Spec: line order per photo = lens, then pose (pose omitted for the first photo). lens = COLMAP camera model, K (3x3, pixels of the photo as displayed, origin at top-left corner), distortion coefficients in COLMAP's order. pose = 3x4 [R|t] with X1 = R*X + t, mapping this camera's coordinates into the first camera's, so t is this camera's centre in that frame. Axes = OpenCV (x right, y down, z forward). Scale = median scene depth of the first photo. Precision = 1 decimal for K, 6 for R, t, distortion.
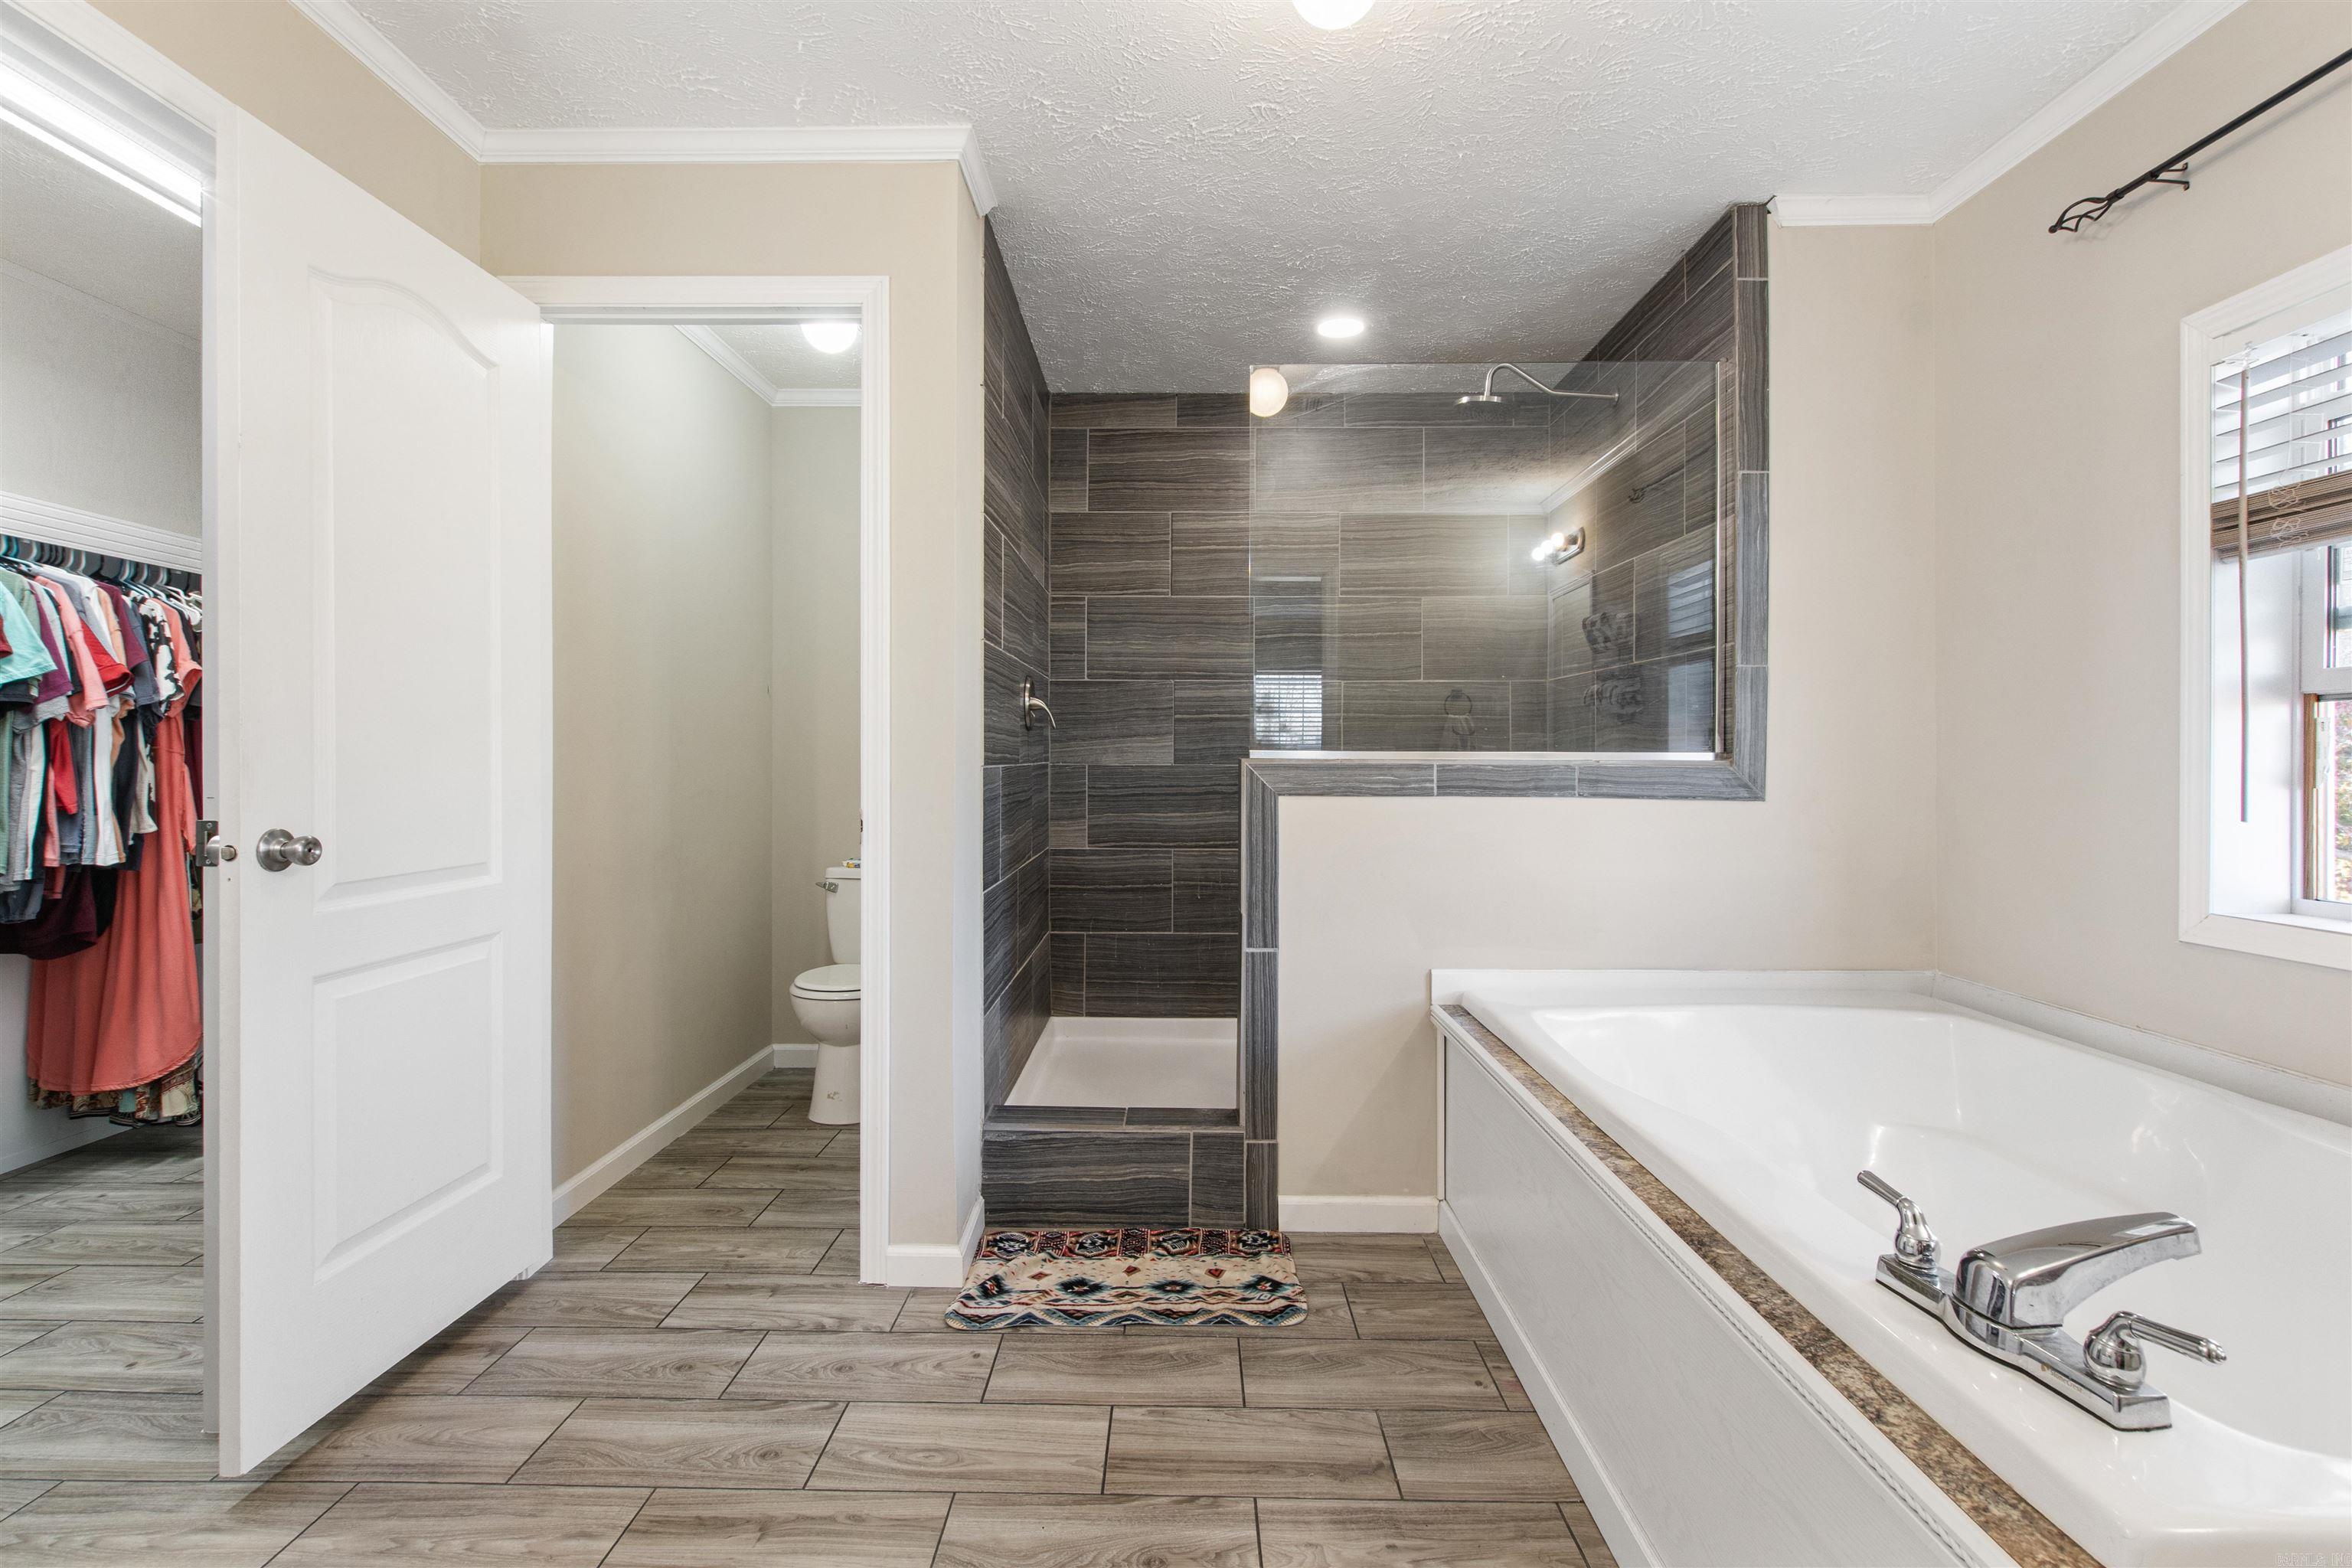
lens RADIAL K [[1058.0, 0, 1135.5], [0, 1058.0, 762.1], [0, 0, 1]] dist [0.001640, 0.000289]
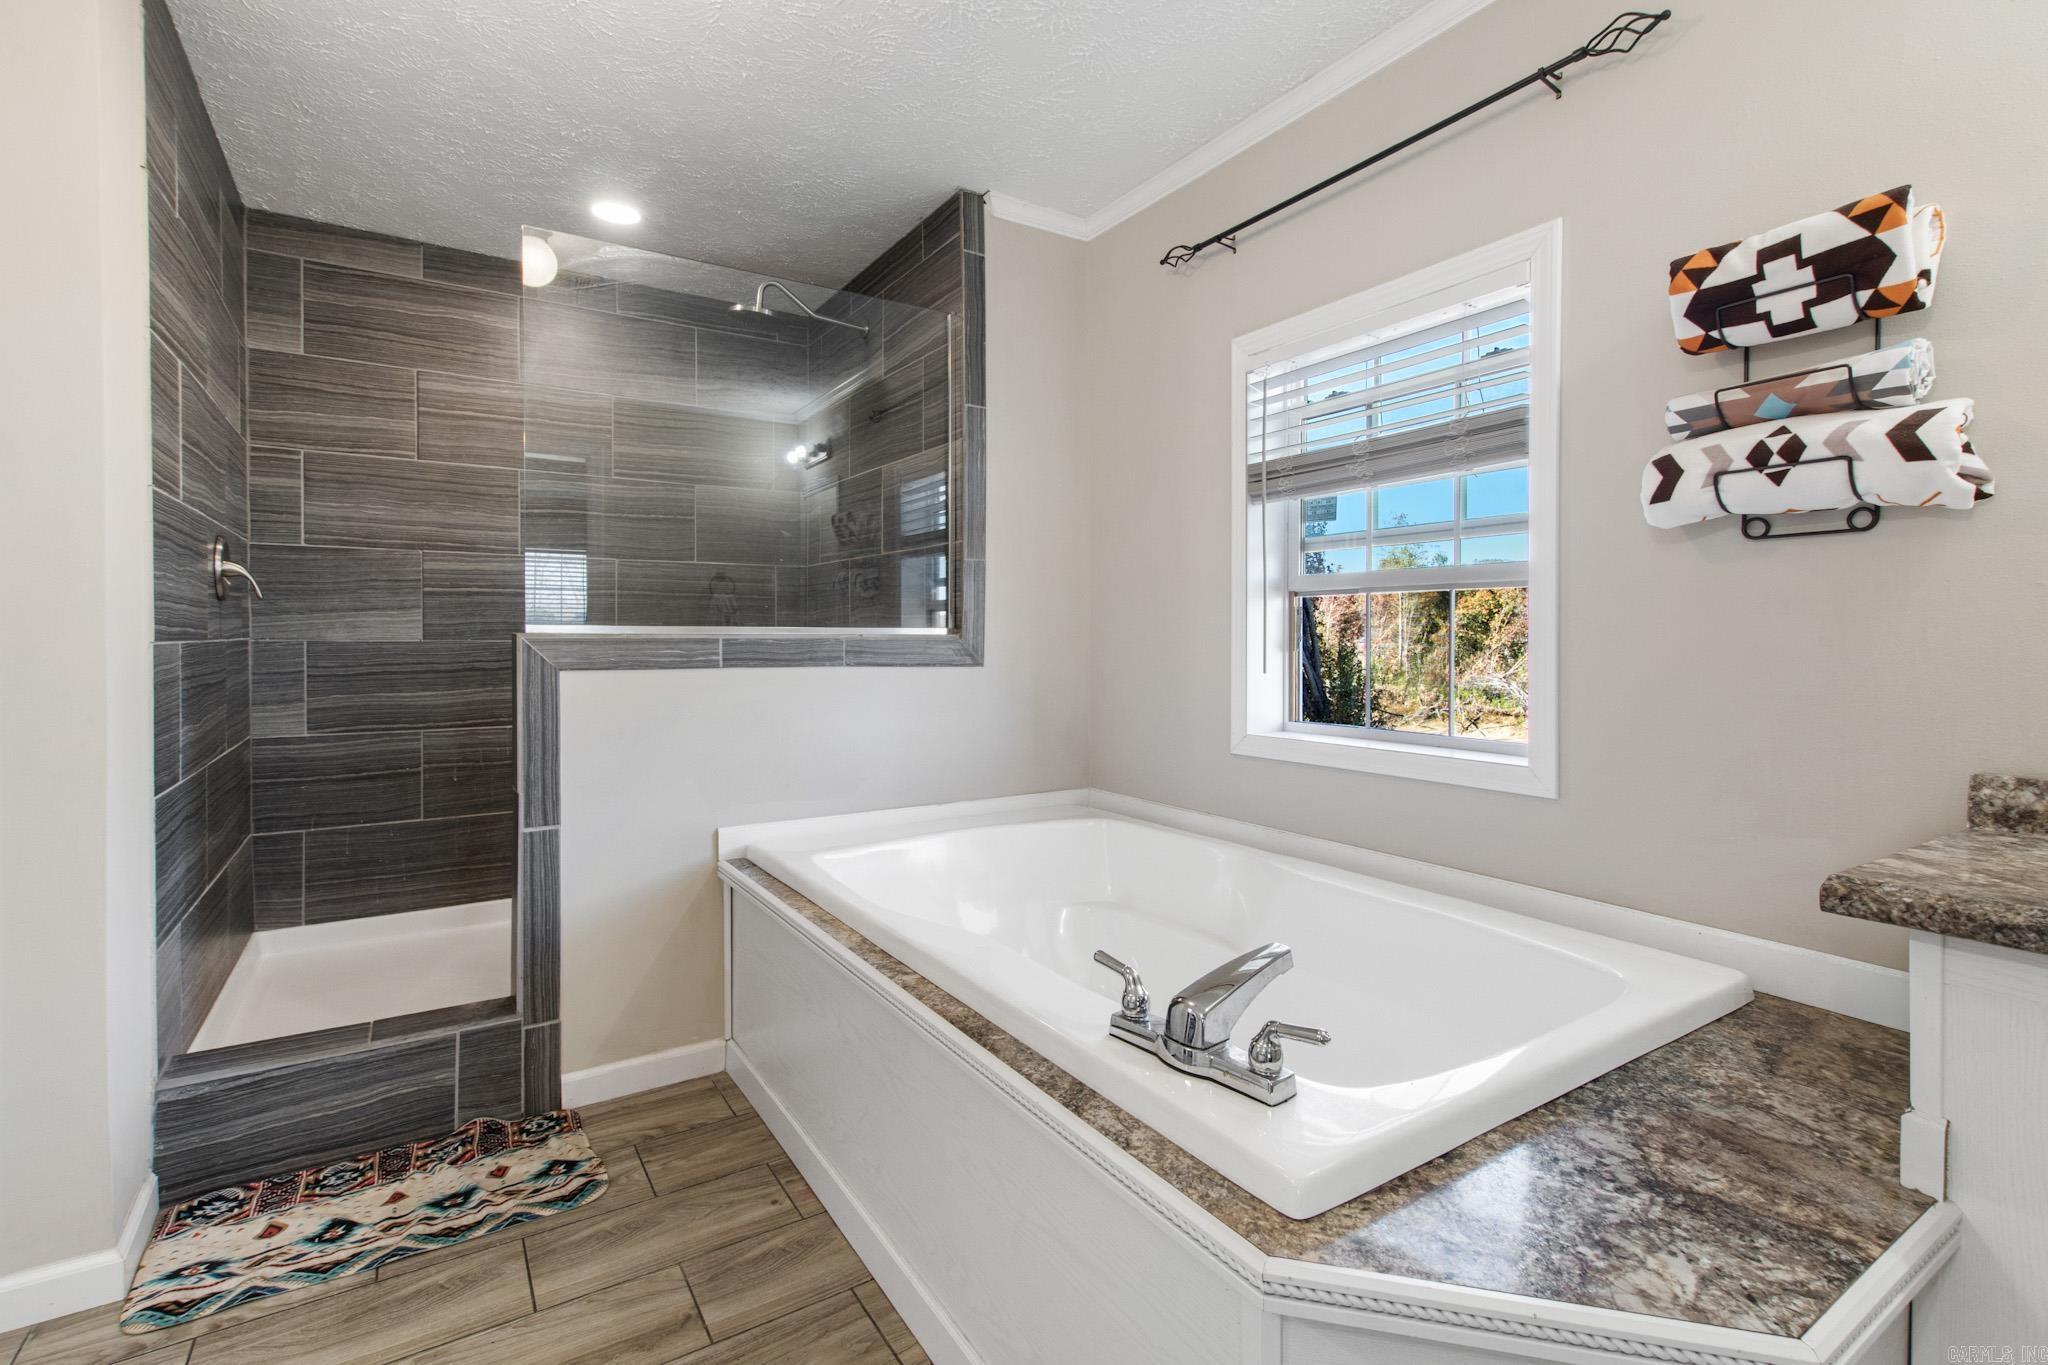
lens RADIAL K [[927.5, 0, 990.6], [0, 927.5, 646.4], [0, 0, 1]] dist [0.012727, -0.000288]
pose [[0.826197, -0.007186, 0.563336, -0.021369], [0.002275, 0.999953, 0.009420, 0.001670], [-0.563377, -0.006501, 0.826174, 0.055093]]
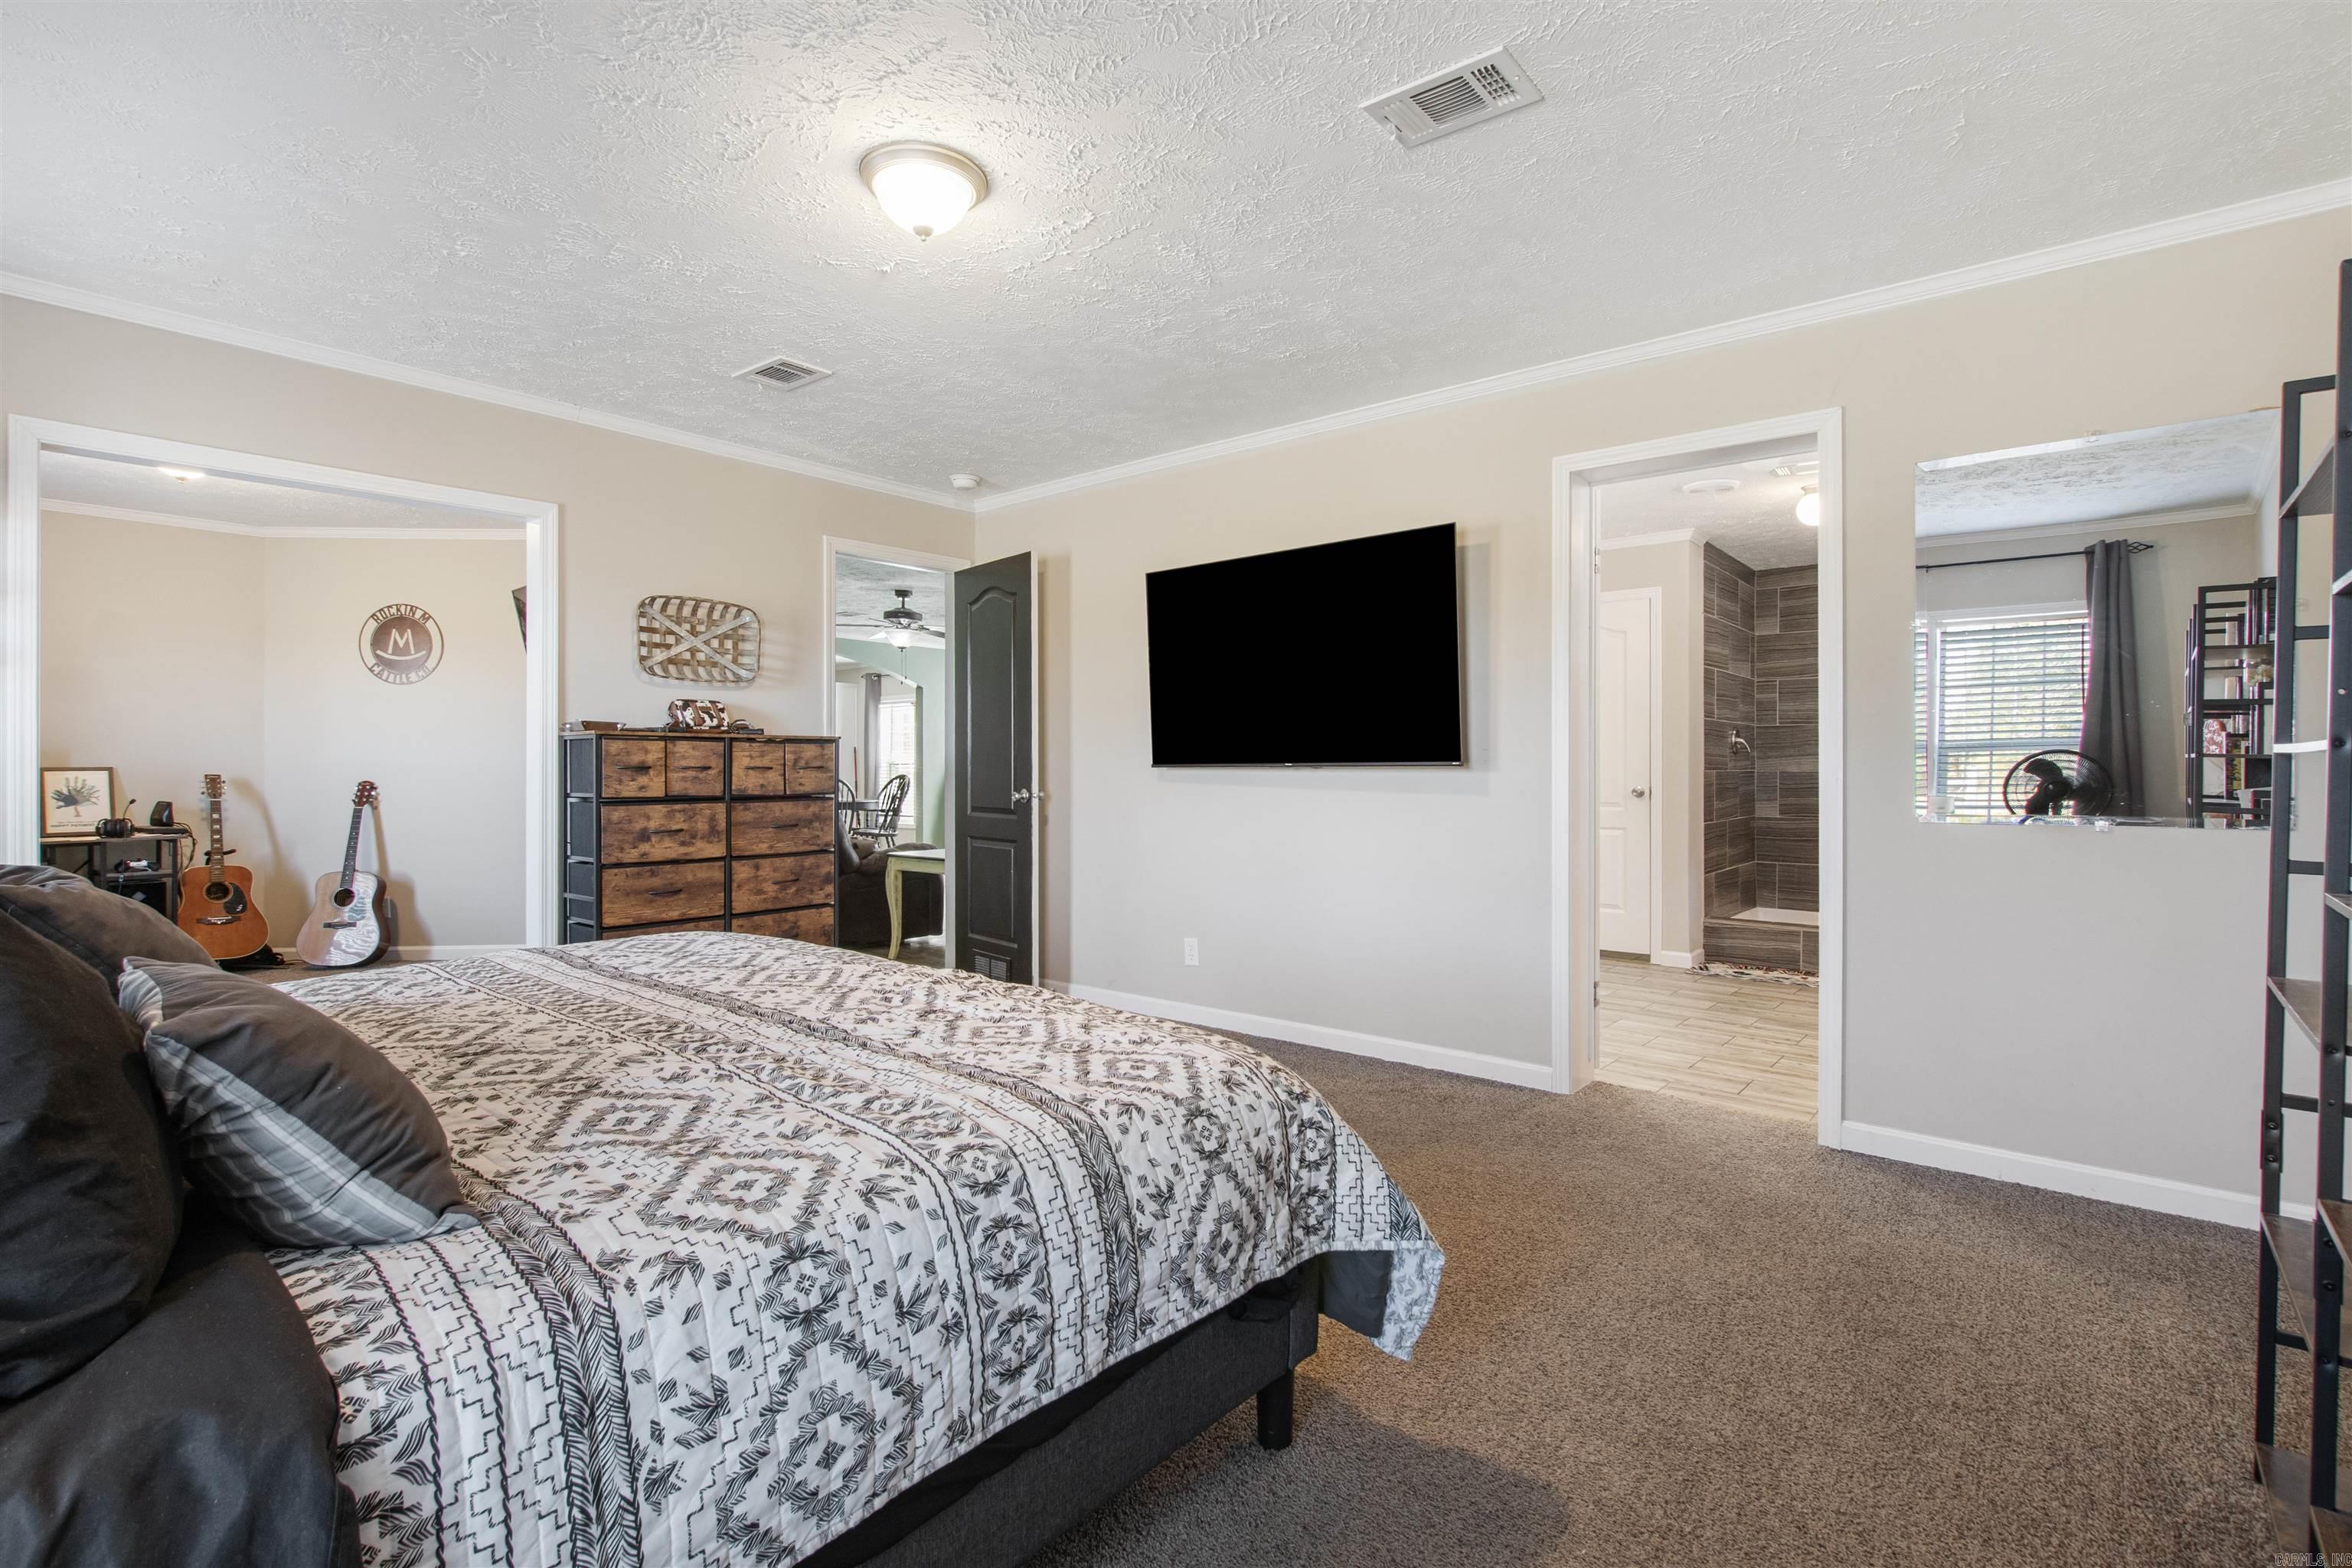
lens RADIAL K [[1106.6, 0, 1181.3], [0, 1106.6, 758.7], [0, 0, 1]] dist [0.000155, 0.000079]
pose [[0.795429, -0.005766, -0.606019, 0.507384], [-0.003306, 0.999899, -0.013852, 0.018687], [0.606037, 0.013022, 0.795330, -1.999594]]
